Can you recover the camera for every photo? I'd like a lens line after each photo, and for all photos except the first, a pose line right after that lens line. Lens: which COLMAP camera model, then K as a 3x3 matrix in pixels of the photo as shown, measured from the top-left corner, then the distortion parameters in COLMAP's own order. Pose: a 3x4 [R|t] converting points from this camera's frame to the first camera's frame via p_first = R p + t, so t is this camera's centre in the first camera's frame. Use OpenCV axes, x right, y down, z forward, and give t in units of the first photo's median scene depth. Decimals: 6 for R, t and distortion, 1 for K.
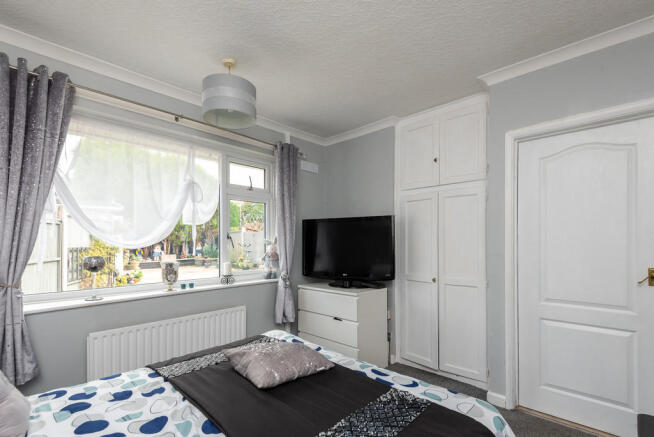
lens RADIAL K [[303.6, 0, 324.4], [0, 303.6, 232.7], [0, 0, 1]] dist [0.002251, -0.000067]
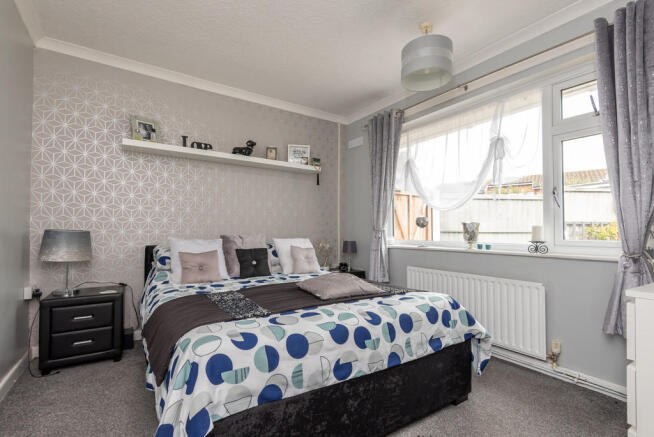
lens RADIAL K [[298.5, 0, 327.0], [0, 298.5, 218.5], [0, 0, 1]] dist [0.000142, -0.000104]
pose [[-0.200380, -0.029734, -0.979267, 0.615055], [0.016371, 0.999298, -0.033692, 0.108433], [0.979581, -0.022782, -0.199753, 0.702357]]
